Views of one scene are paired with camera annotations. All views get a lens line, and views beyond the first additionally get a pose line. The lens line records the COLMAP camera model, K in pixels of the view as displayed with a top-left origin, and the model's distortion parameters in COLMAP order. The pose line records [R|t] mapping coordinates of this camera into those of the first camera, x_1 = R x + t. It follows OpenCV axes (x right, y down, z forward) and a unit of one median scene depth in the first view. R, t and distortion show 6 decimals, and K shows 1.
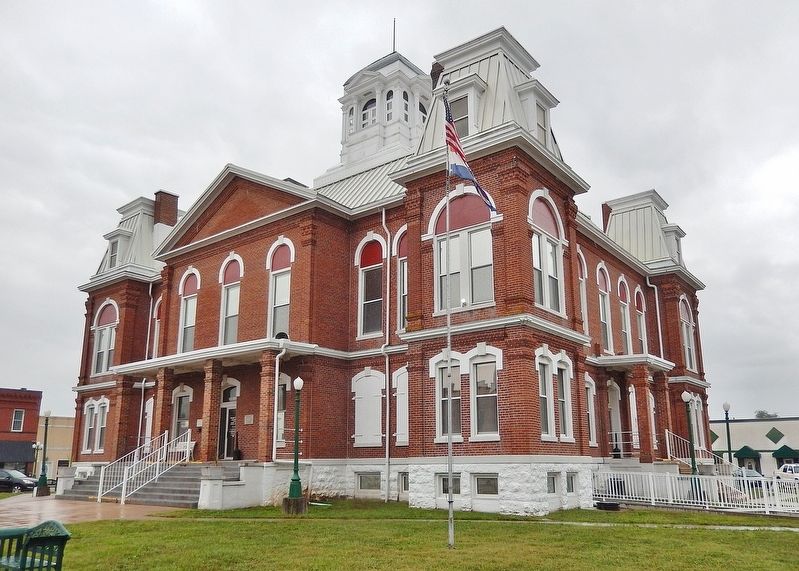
lens RADIAL K [[646.9, 0, 399.9], [0, 646.9, 300.0], [0, 0, 1]] dist [-0.017665, -0.008259]
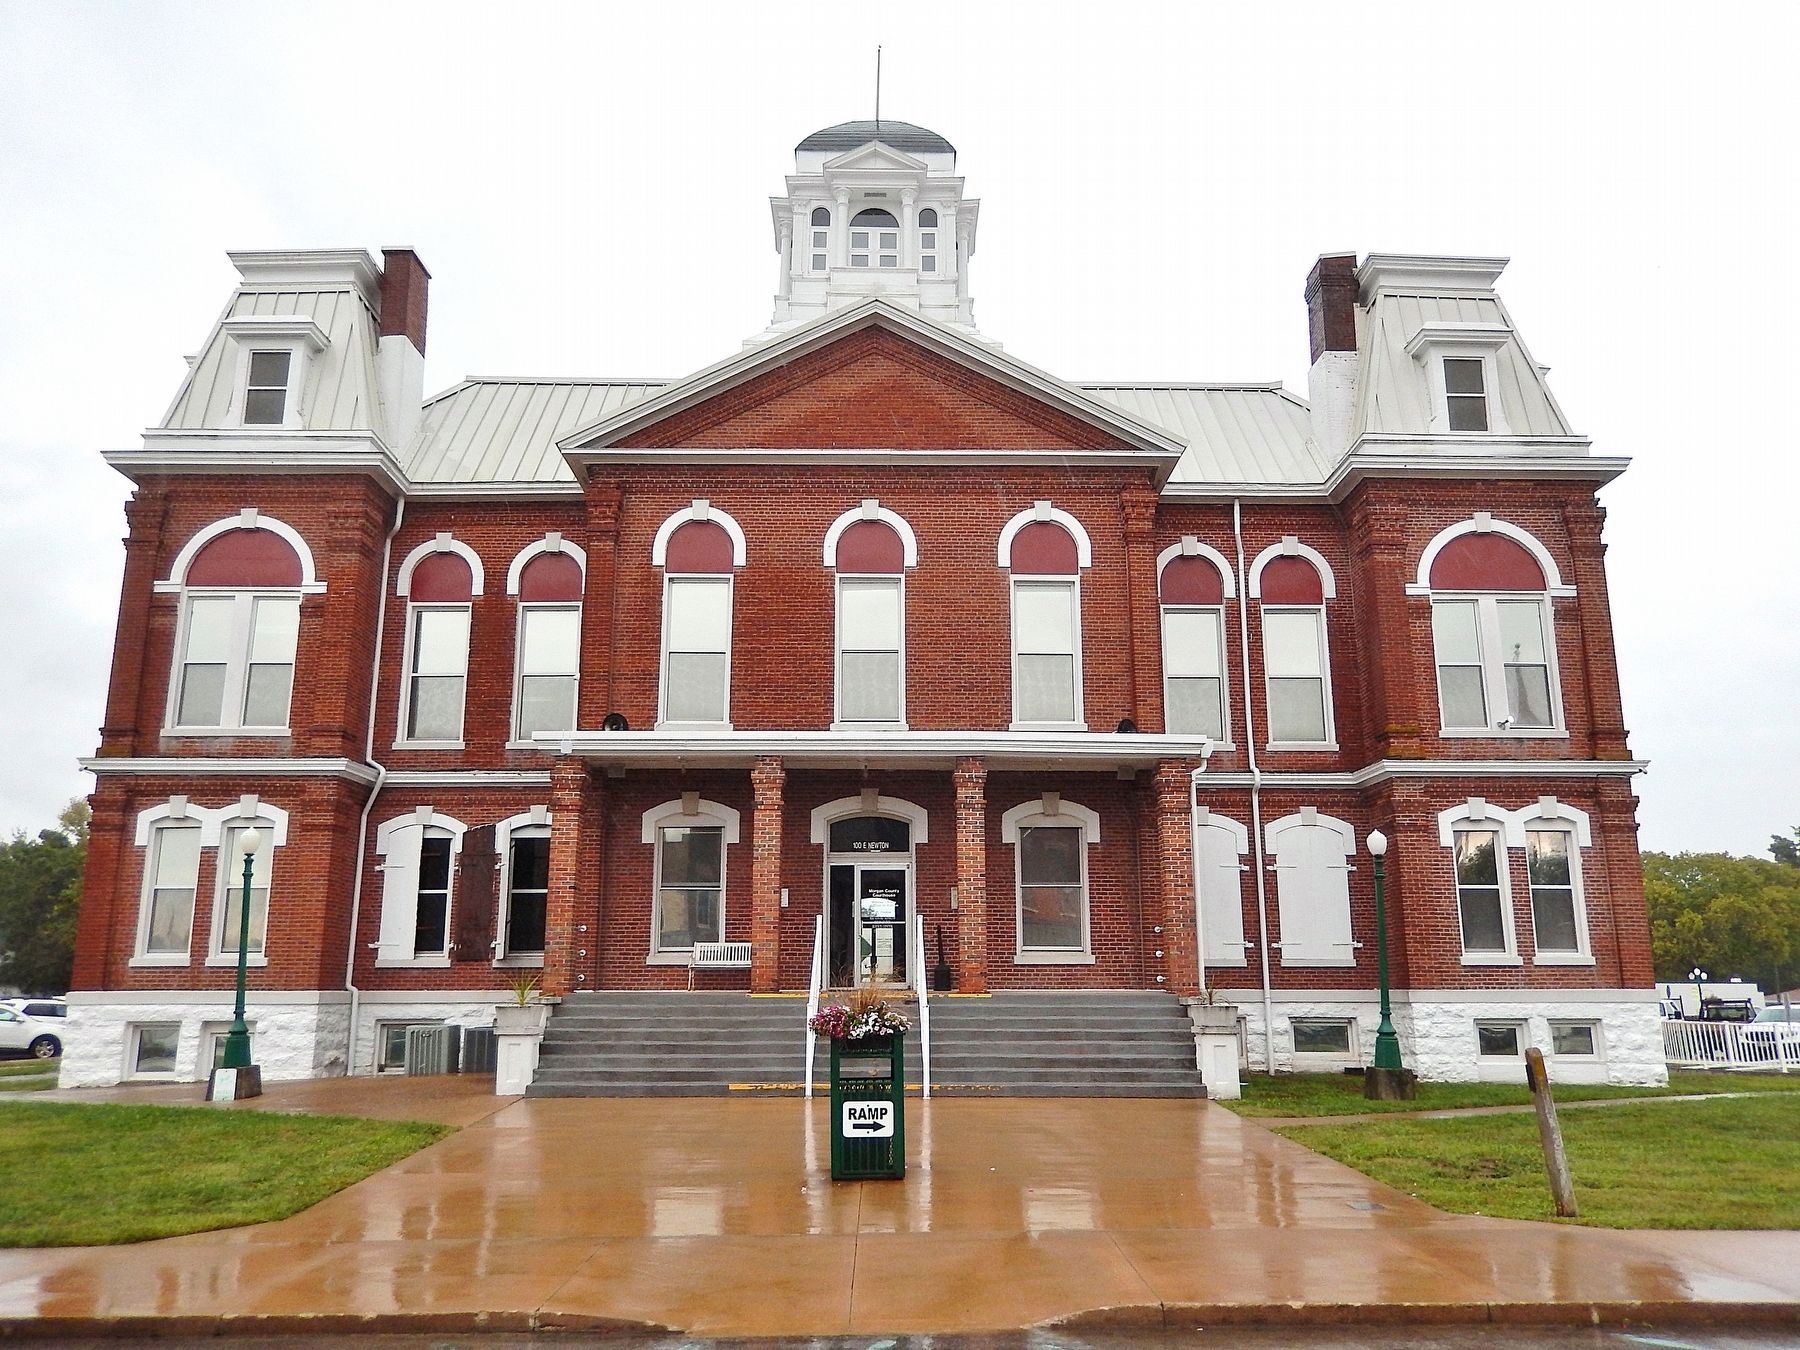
lens RADIAL K [[1364.5, 0, 900.0], [0, 1364.5, 675.0], [0, 0, 1]] dist [-0.011110, -0.003151]
pose [[0.781403, 0.152651, 0.605067, -0.903022], [-0.160810, 0.986129, -0.041112, 0.084359], [-0.602950, -0.065176, 0.795112, 0.314907]]
